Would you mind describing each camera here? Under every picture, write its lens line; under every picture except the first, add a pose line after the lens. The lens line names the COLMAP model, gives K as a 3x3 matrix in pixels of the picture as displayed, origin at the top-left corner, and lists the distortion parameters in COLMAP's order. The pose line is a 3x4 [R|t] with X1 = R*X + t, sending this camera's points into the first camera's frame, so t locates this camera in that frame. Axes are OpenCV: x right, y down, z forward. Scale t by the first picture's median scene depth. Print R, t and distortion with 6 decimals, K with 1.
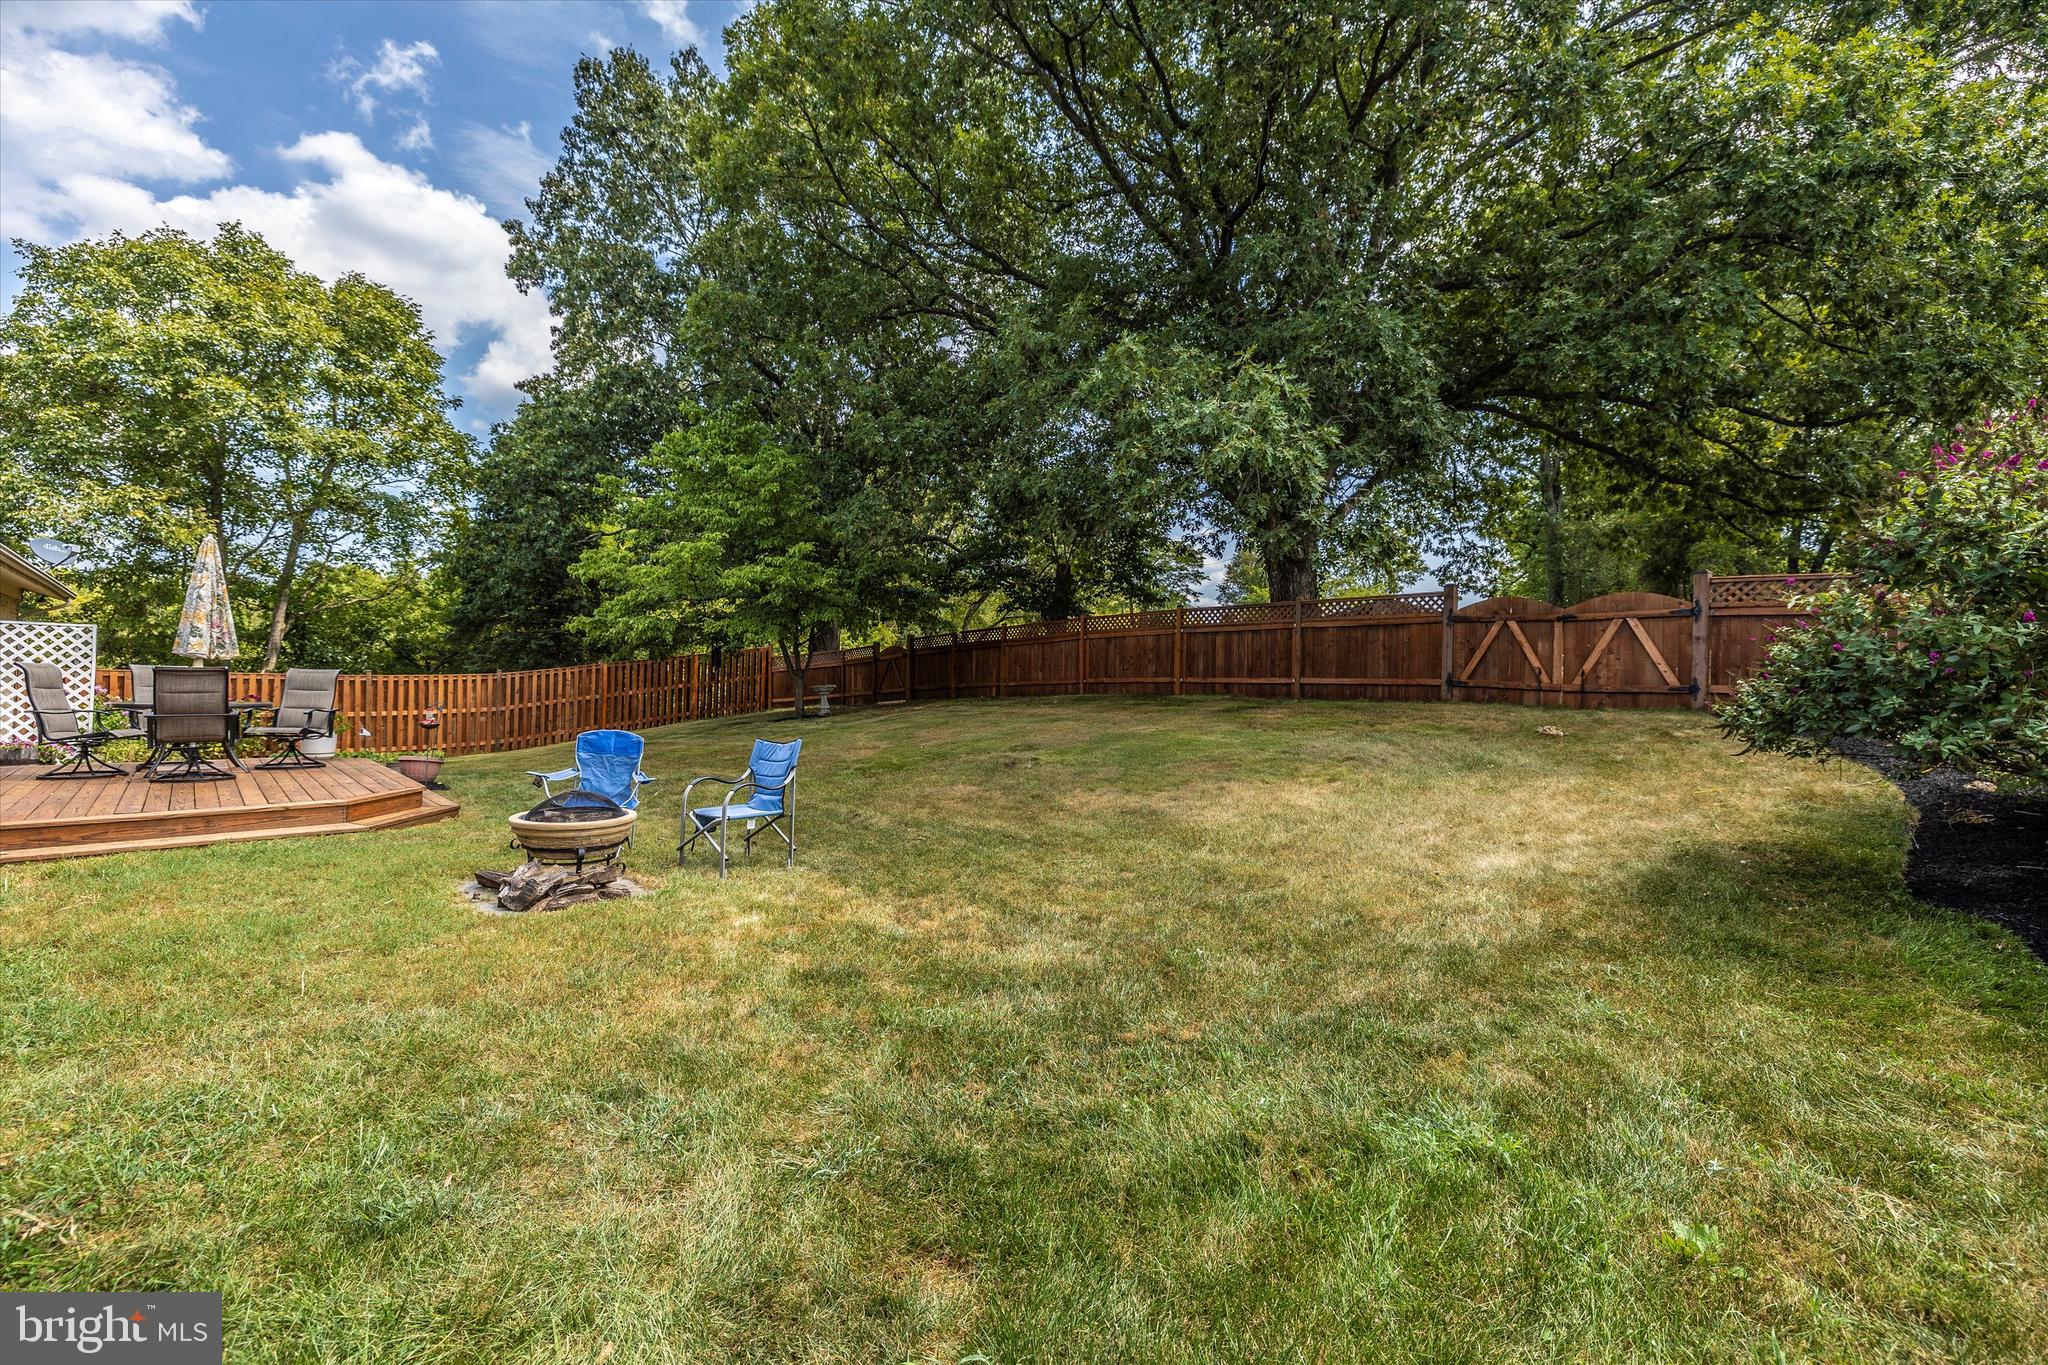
lens RADIAL K [[870.0, 0, 1020.3], [0, 870.0, 679.6], [0, 0, 1]] dist [0.001321, -0.000010]
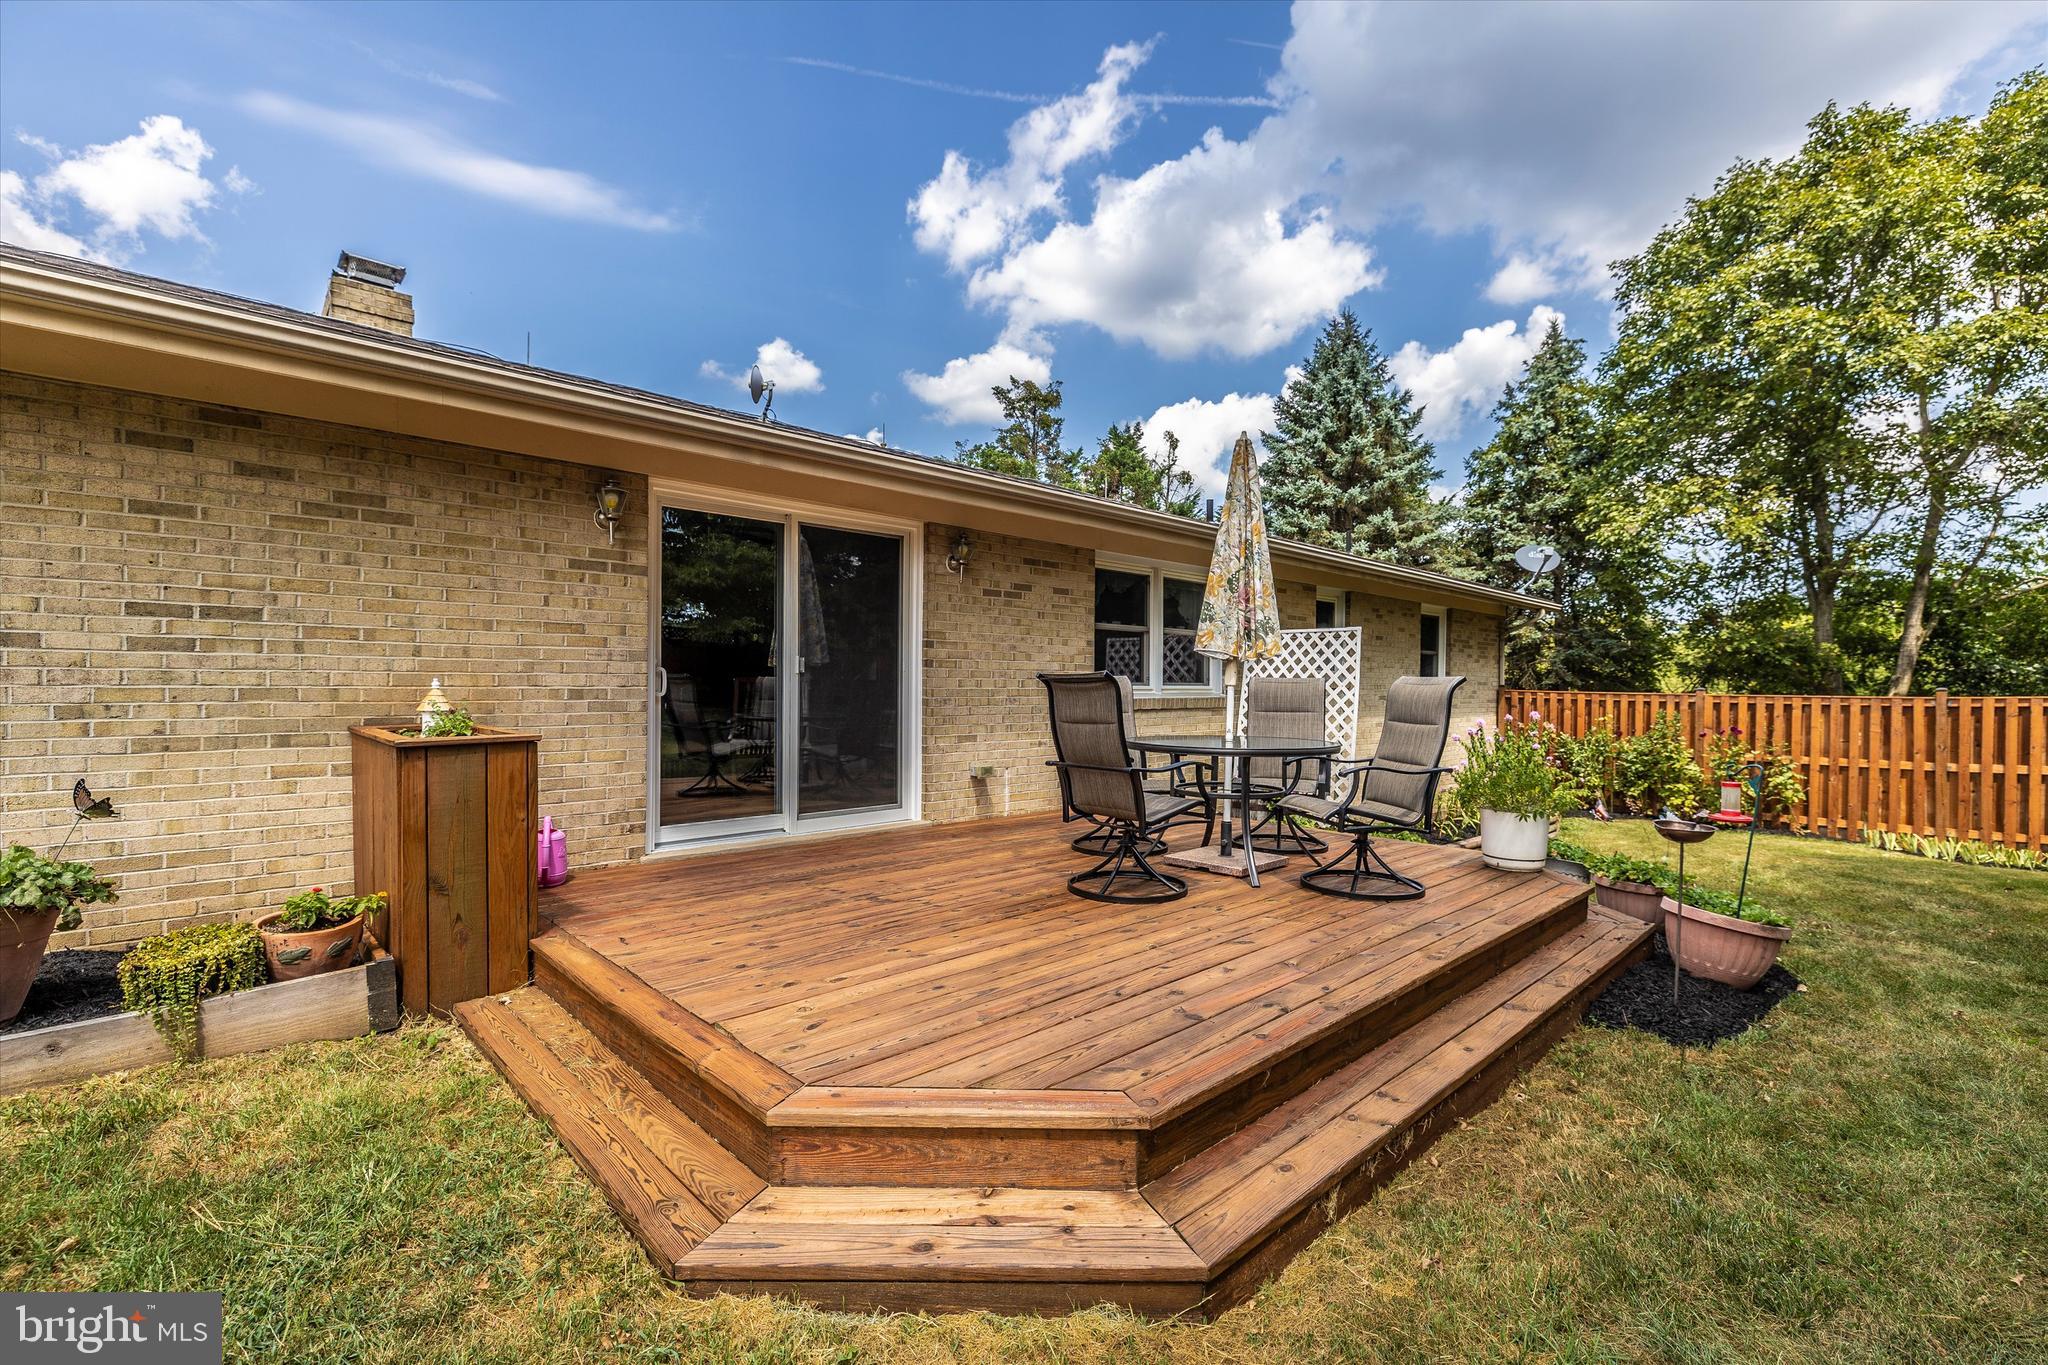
lens RADIAL K [[870.0, 0, 1023.4], [0, 870.0, 690.8], [0, 0, 1]] dist [0.001321, -0.000010]
pose [[-0.007142, -0.014540, -0.999869, -0.123776], [-0.004367, 0.999885, -0.014509, 0.000925], [0.999965, 0.004263, -0.007205, 0.272647]]
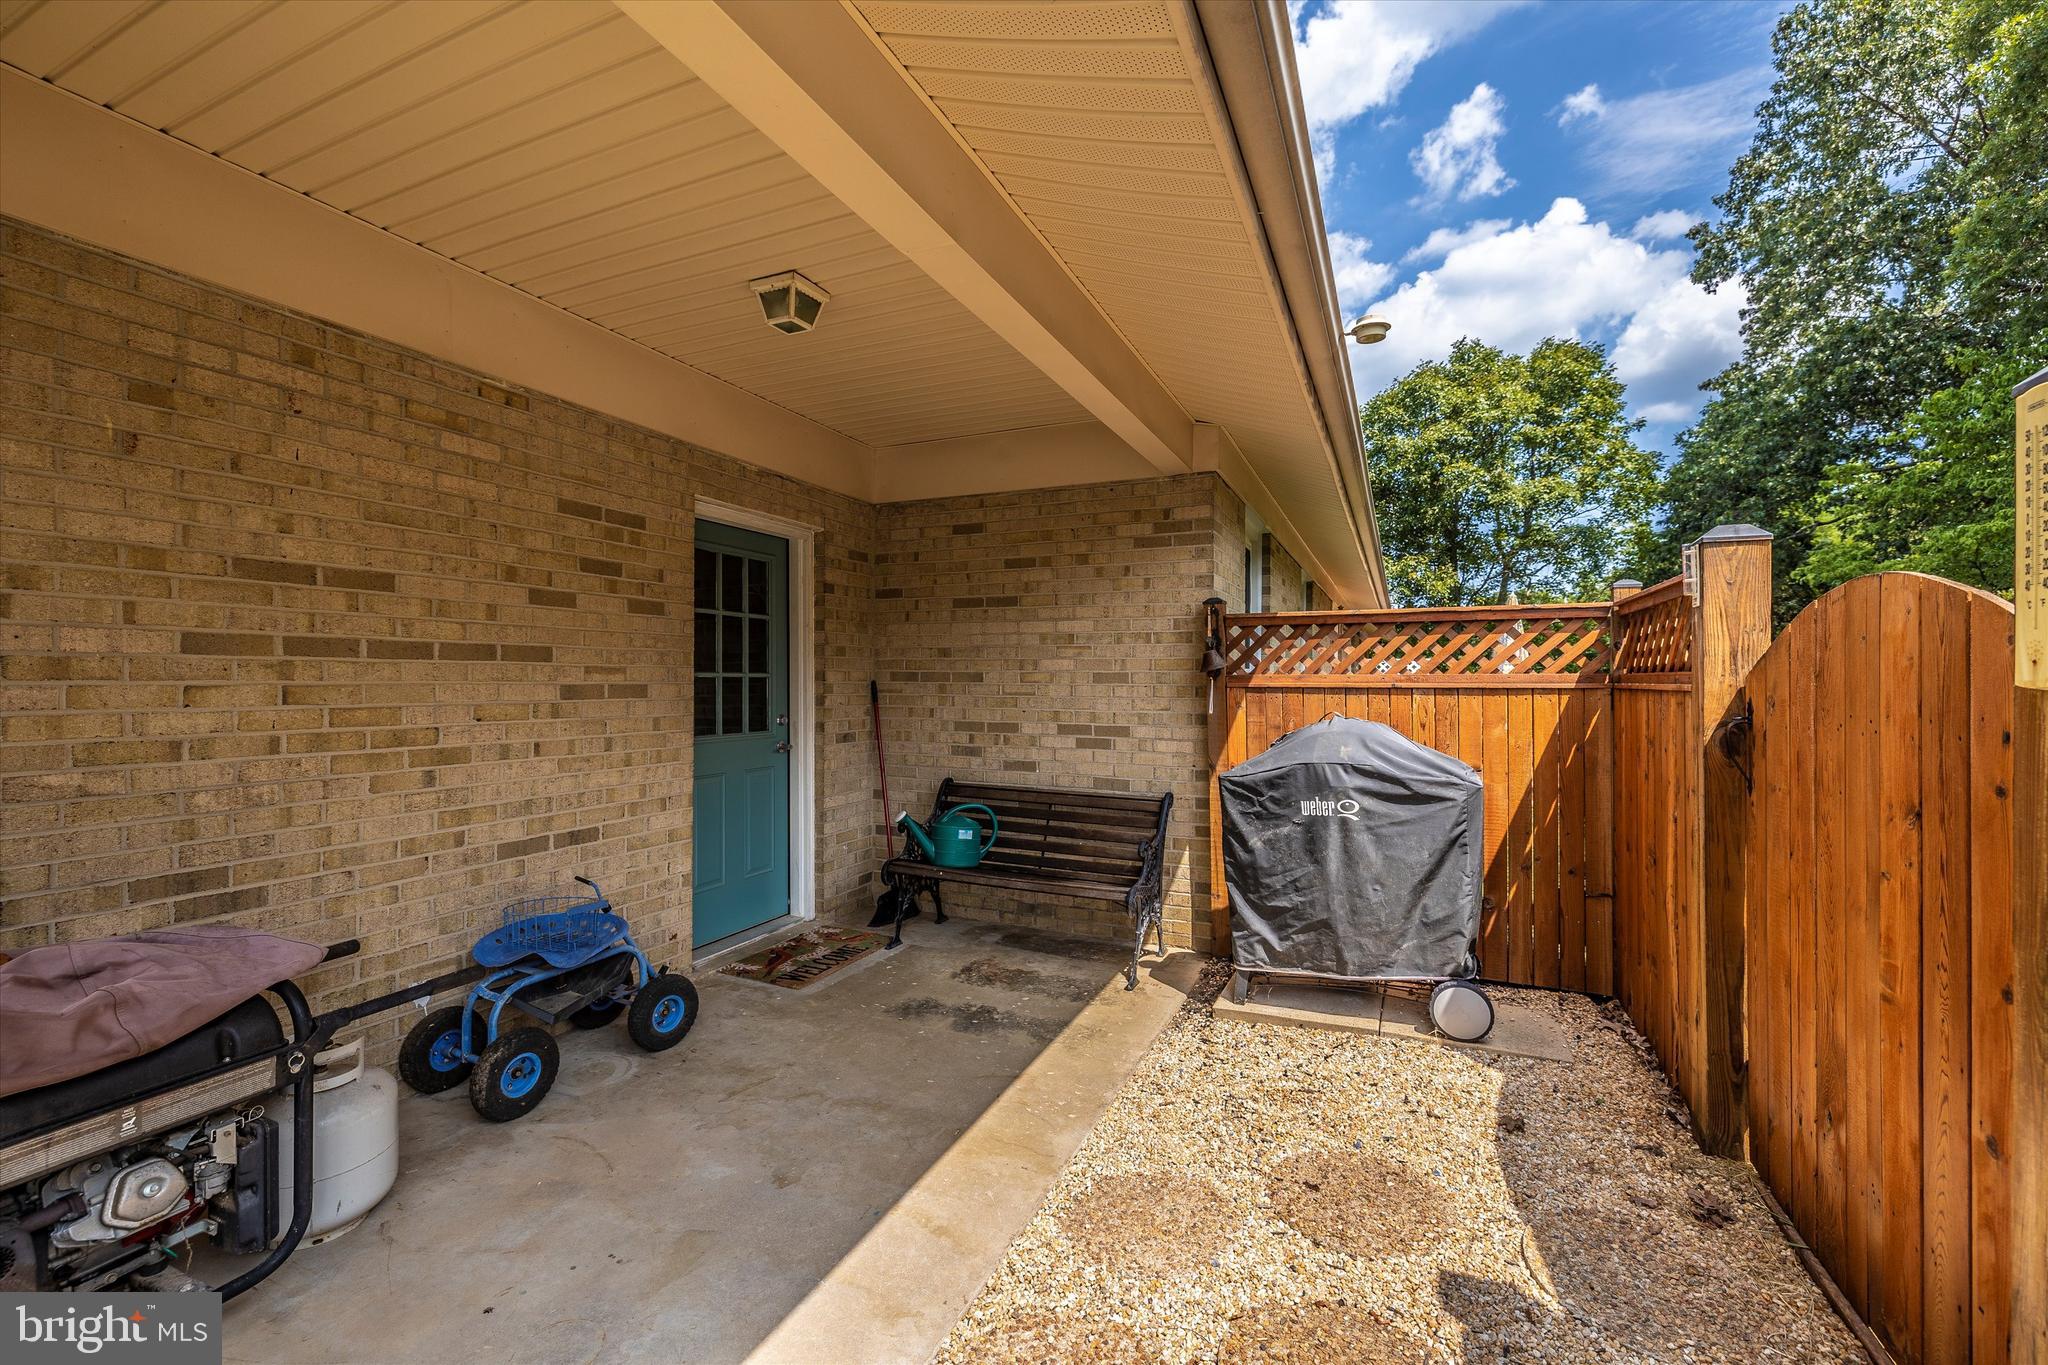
lens RADIAL K [[870.0, 0, 1018.0], [0, 870.0, 678.1], [0, 0, 1]] dist [0.001321, -0.000010]
pose [[0.383846, -0.024674, -0.923068, 0.019111], [0.011567, 0.999693, -0.021912, -0.002173], [0.923325, -0.002267, 0.384013, -0.090335]]
